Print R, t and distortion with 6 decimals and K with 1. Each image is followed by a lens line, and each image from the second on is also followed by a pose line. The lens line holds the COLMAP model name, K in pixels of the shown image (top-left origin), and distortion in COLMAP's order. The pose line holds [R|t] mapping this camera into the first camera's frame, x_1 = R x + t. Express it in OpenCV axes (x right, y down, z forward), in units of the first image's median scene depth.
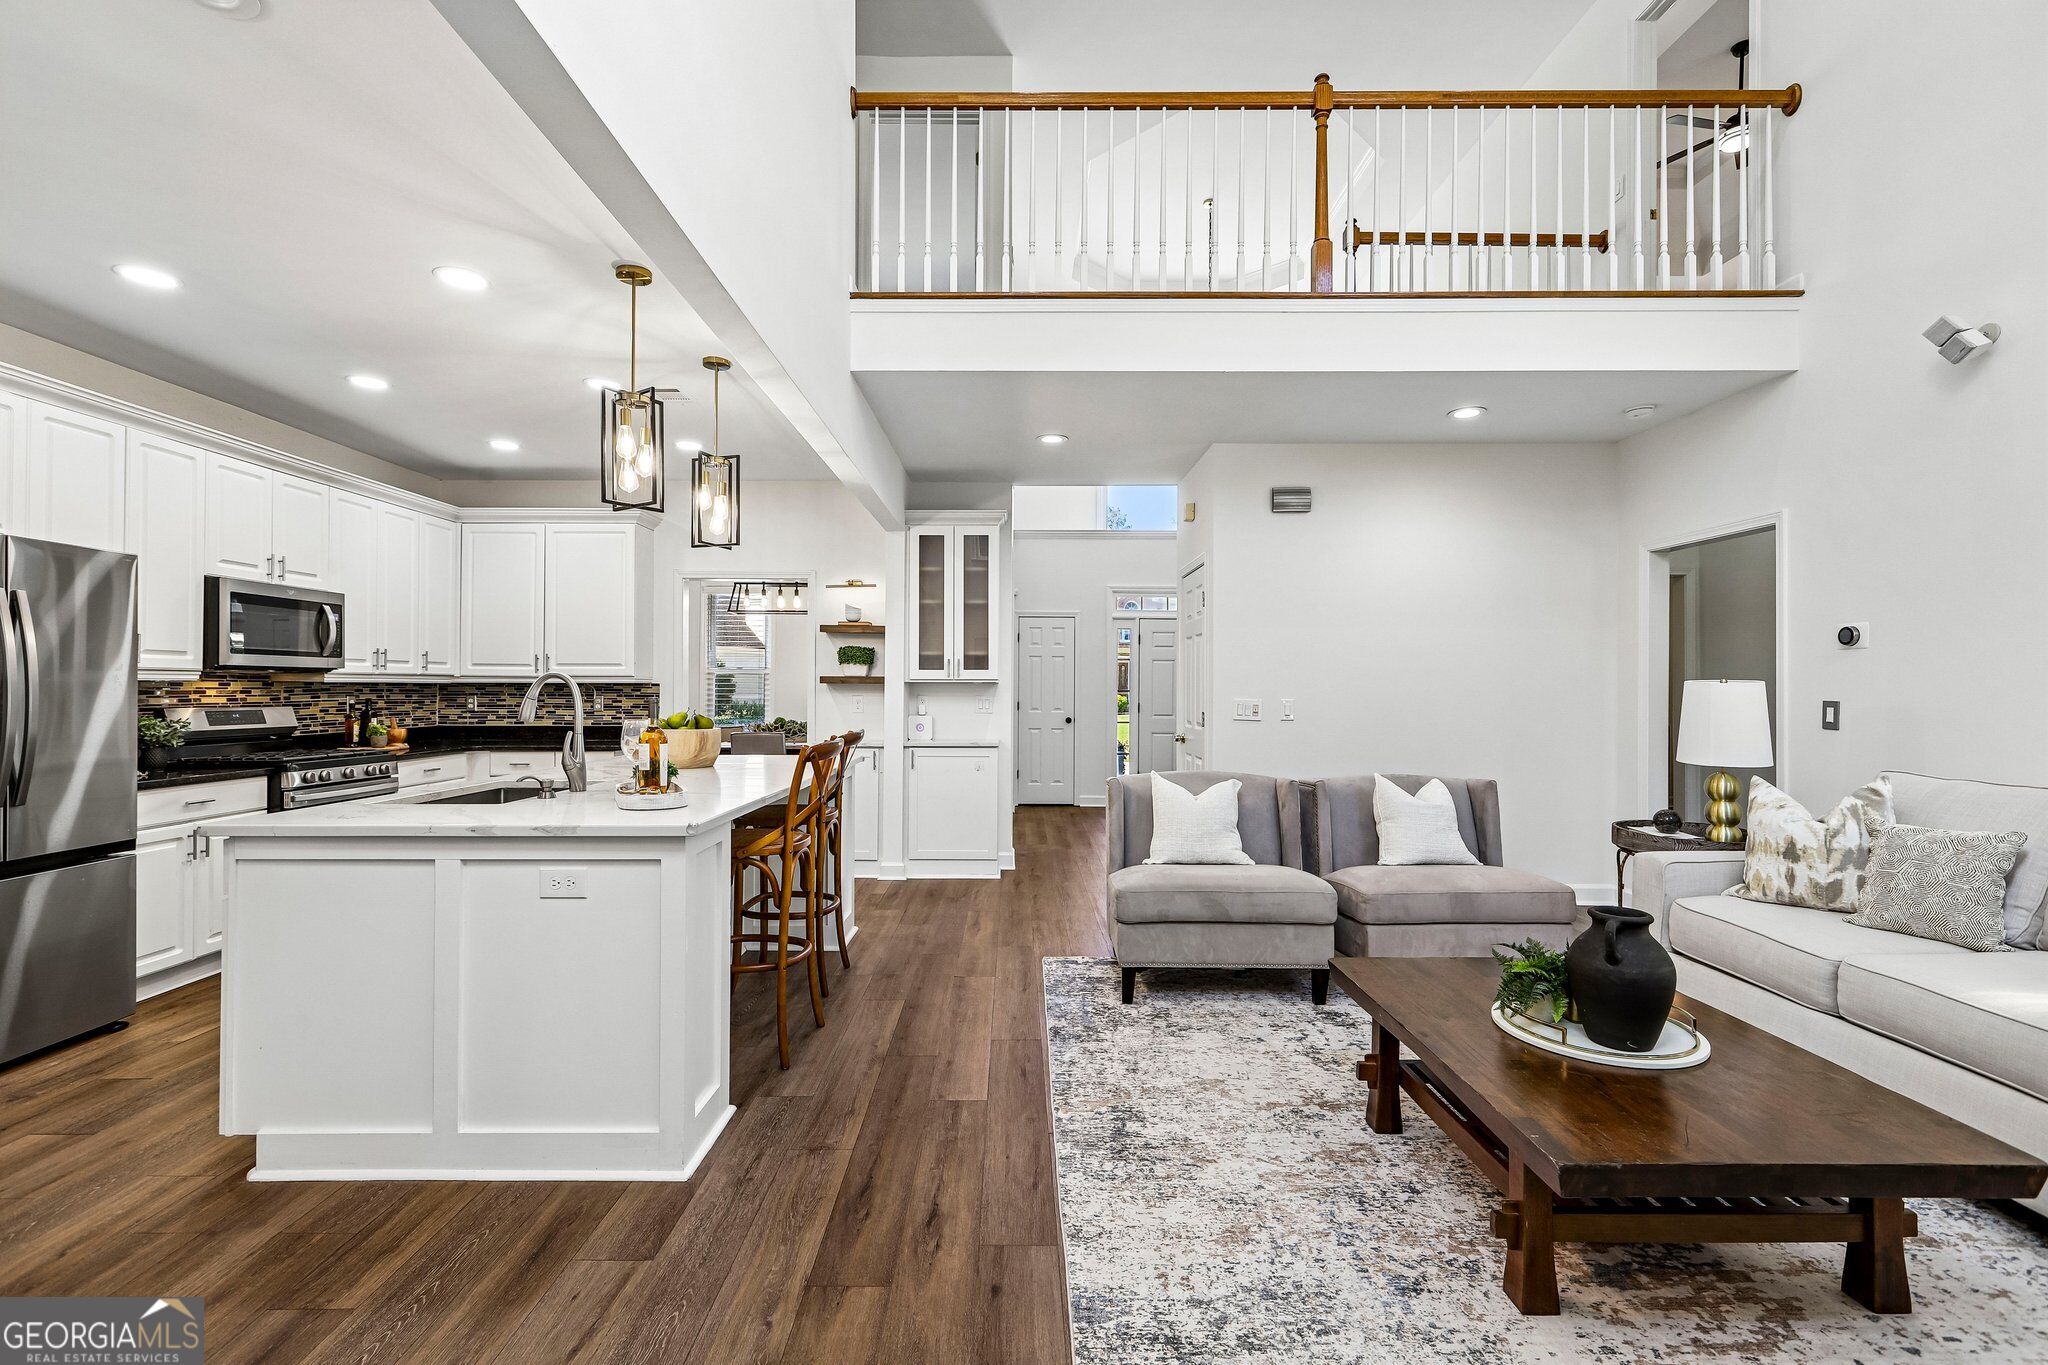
lens RADIAL K [[913.7, 0, 1017.0], [0, 913.7, 682.7], [0, 0, 1]] dist [-0.003923, 0.003204]
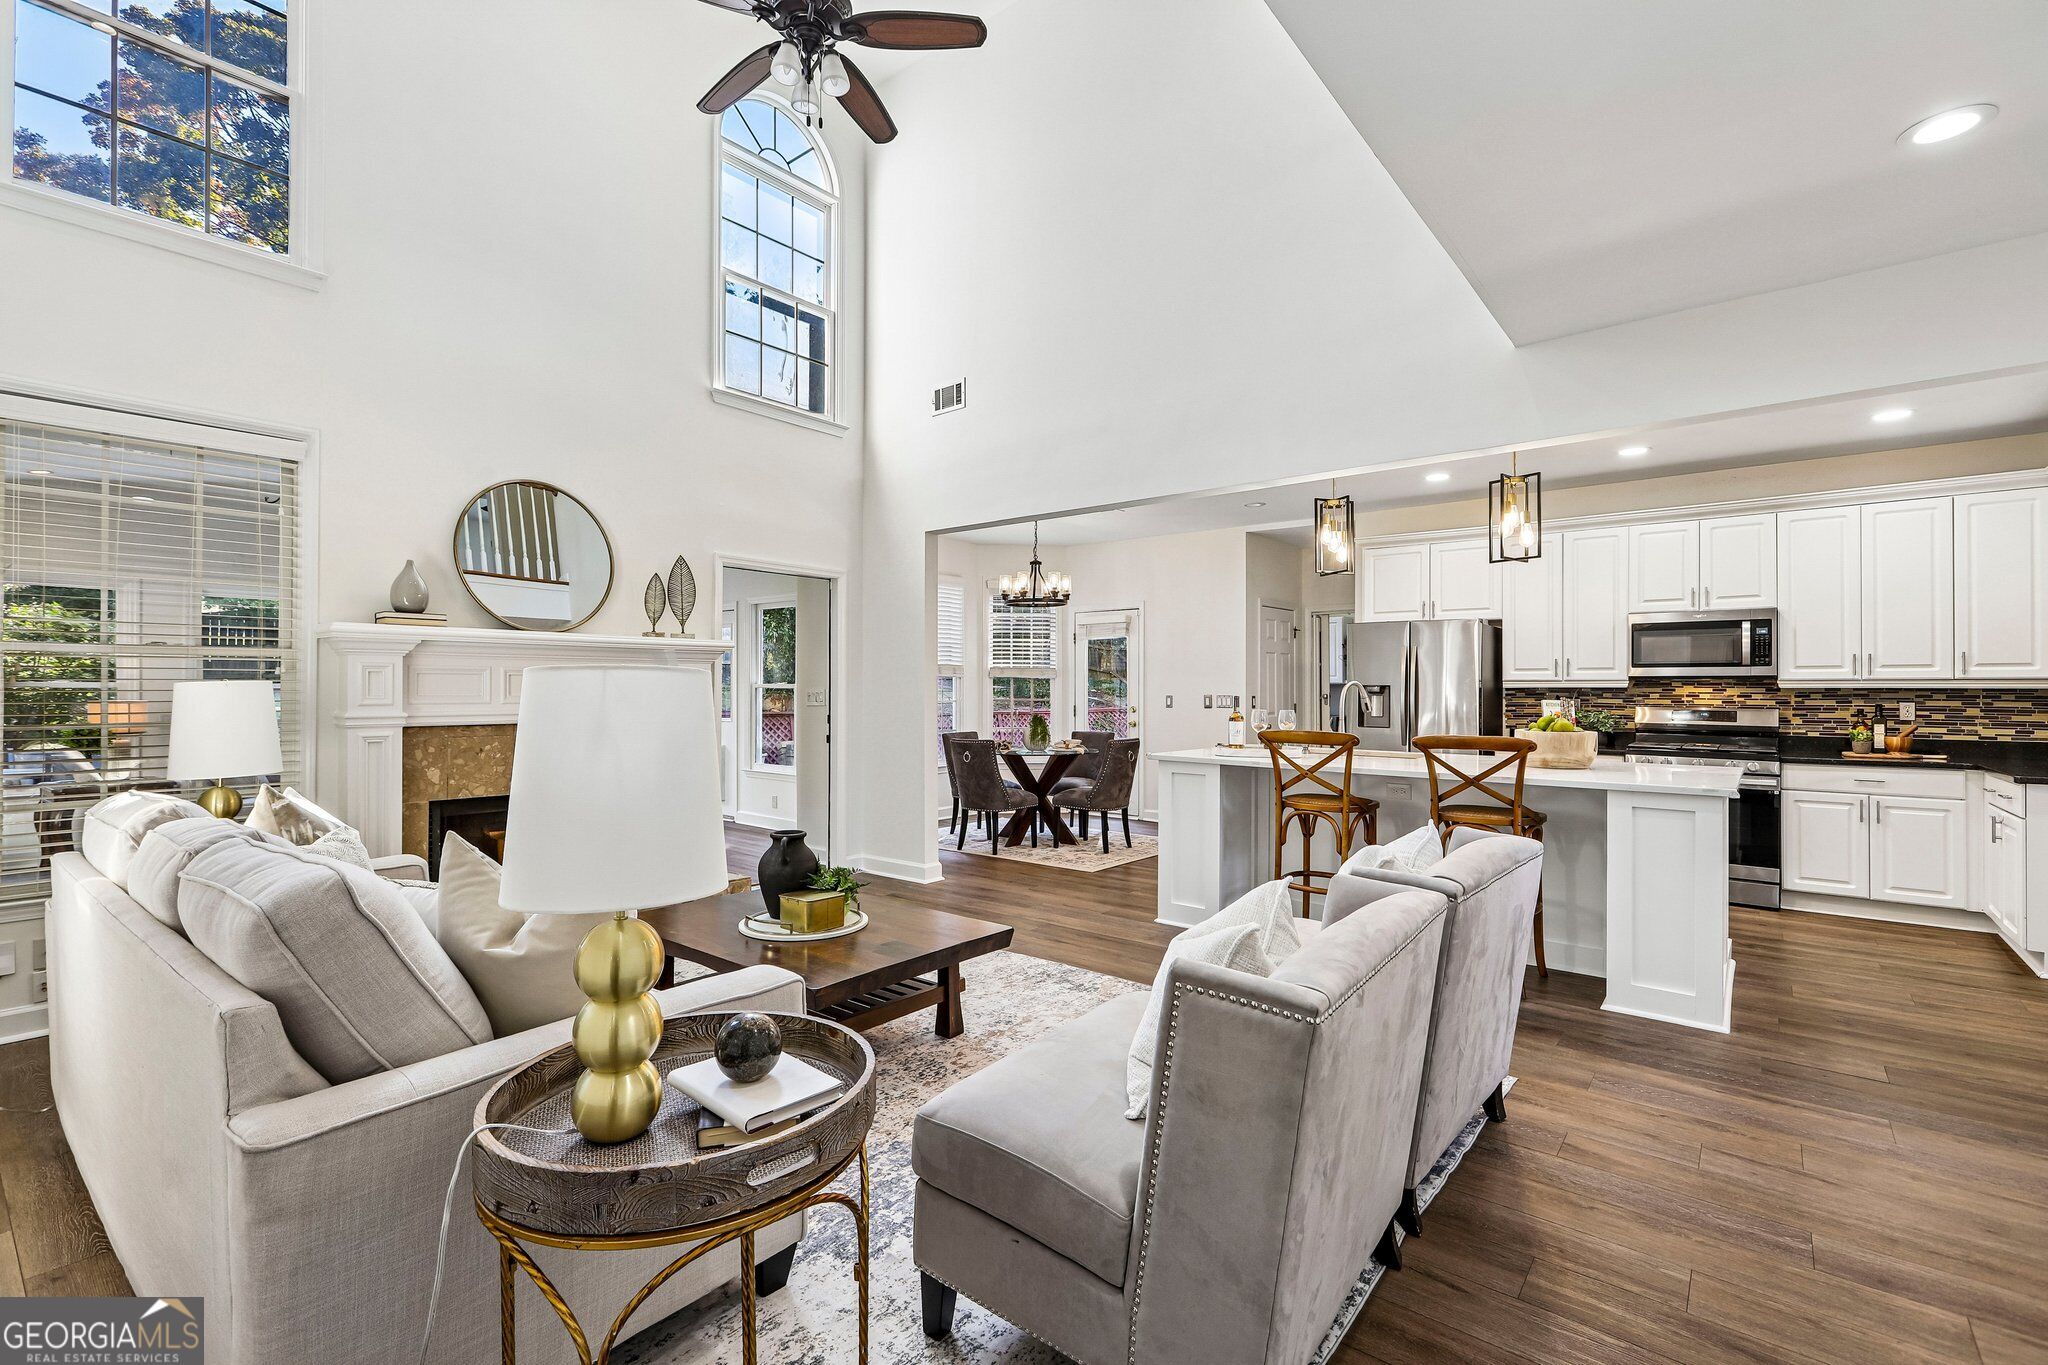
lens RADIAL K [[913.7, 0, 1019.0], [0, 913.7, 682.1], [0, 0, 1]] dist [-0.003923, 0.003204]
pose [[-0.635096, -0.008913, -0.772382, 0.856172], [-0.000244, 0.999936, -0.011338, 0.006230], [0.772434, -0.007012, -0.635057, 1.215959]]
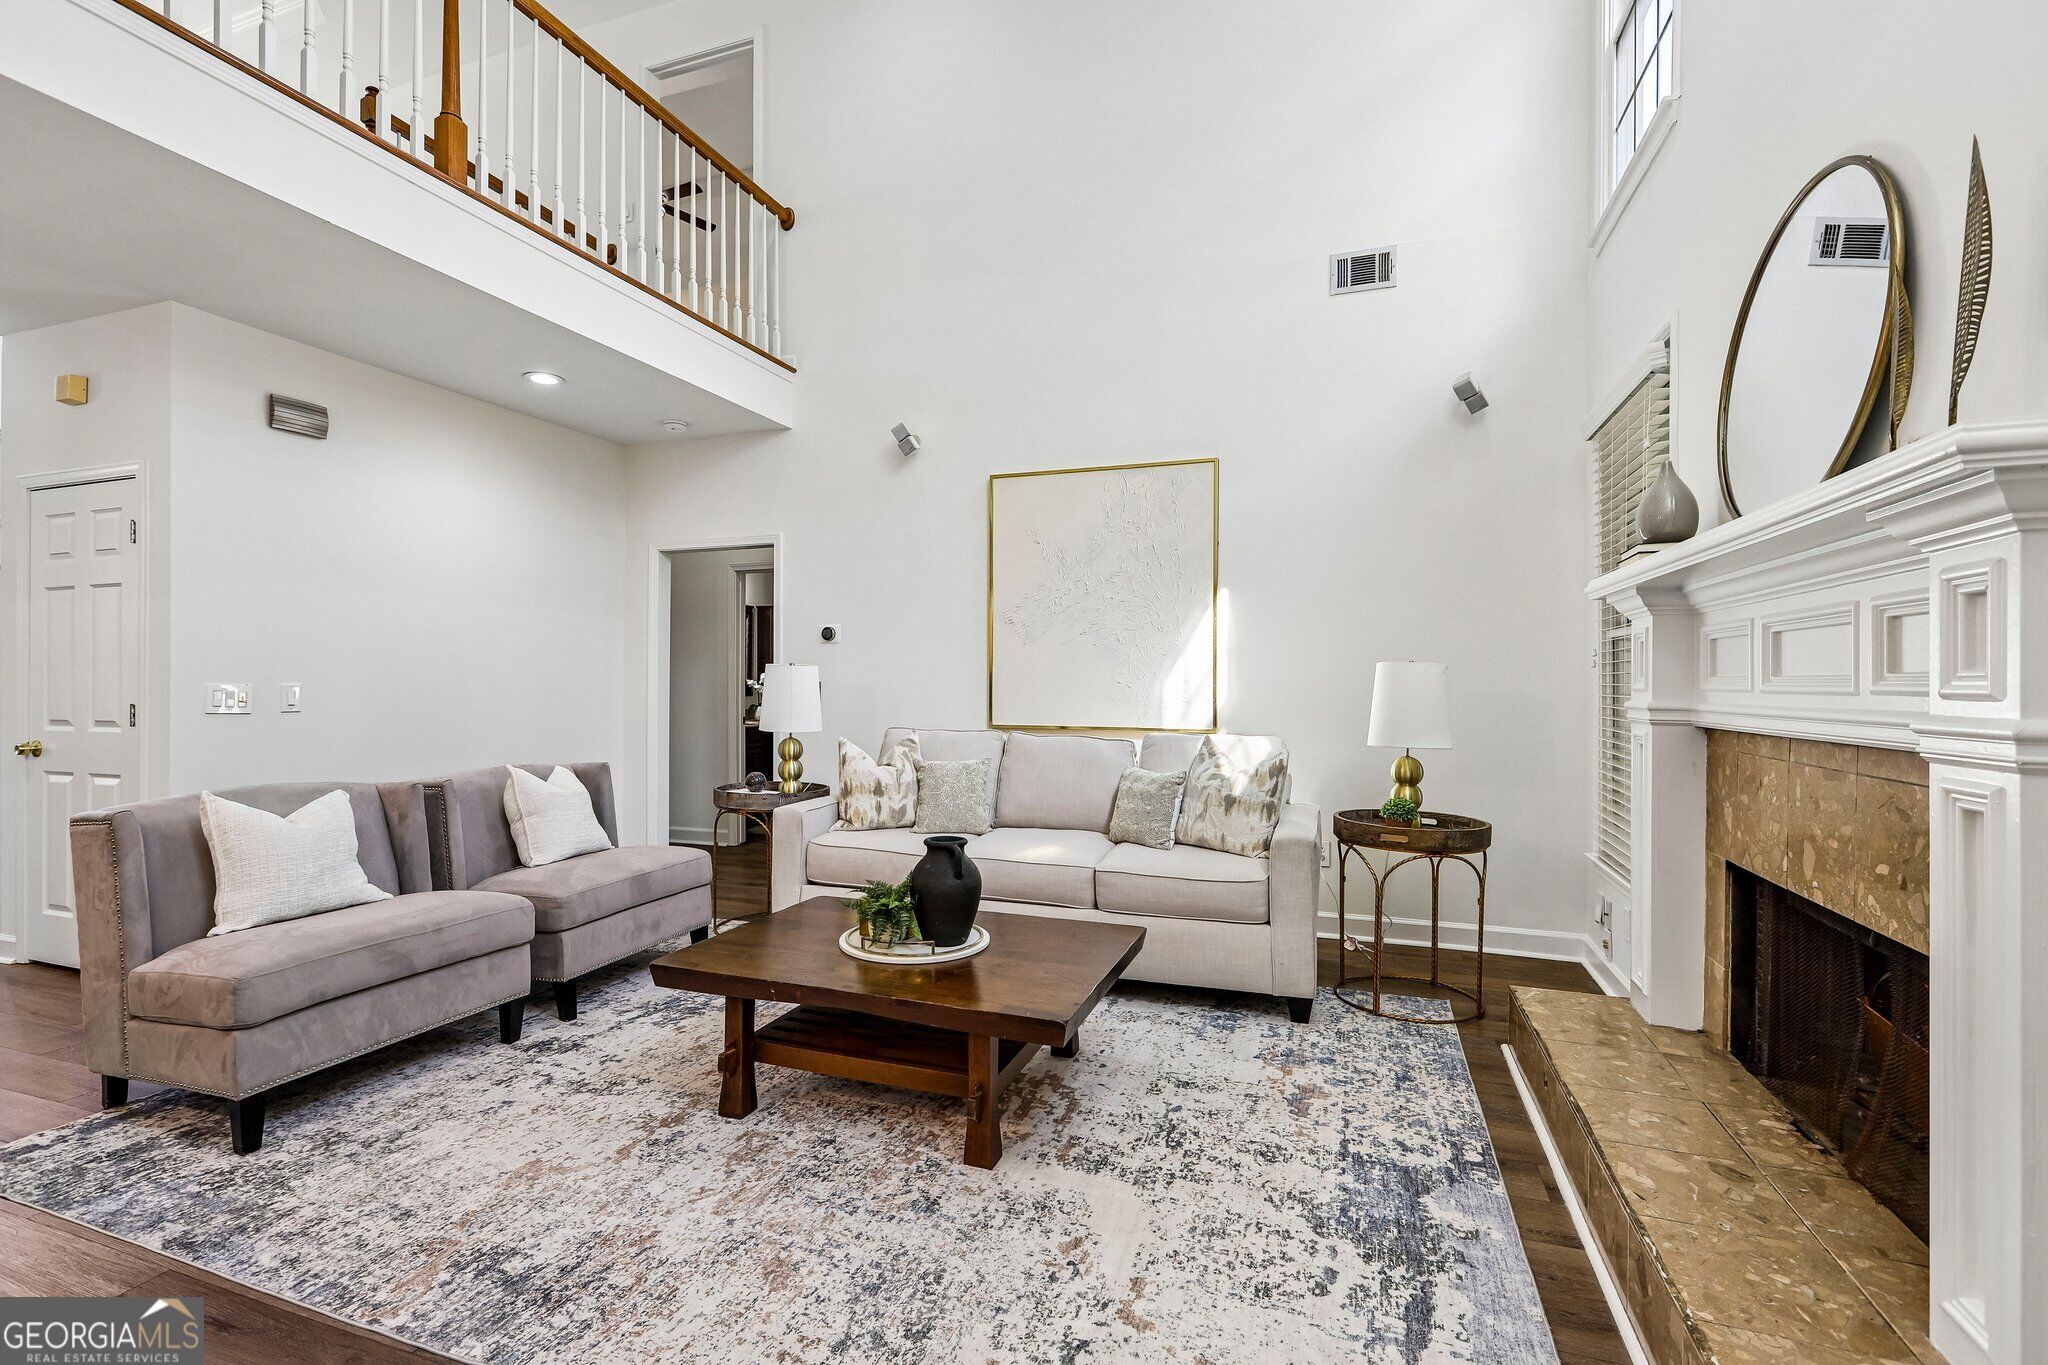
lens RADIAL K [[913.7, 0, 1019.5], [0, 913.7, 682.7], [0, 0, 1]] dist [-0.003923, 0.003204]
pose [[0.342574, -0.000269, 0.939491, -0.264135], [-0.005665, 0.999981, 0.002352, 0.016268], [-0.939474, -0.006128, 0.342566, 0.248904]]
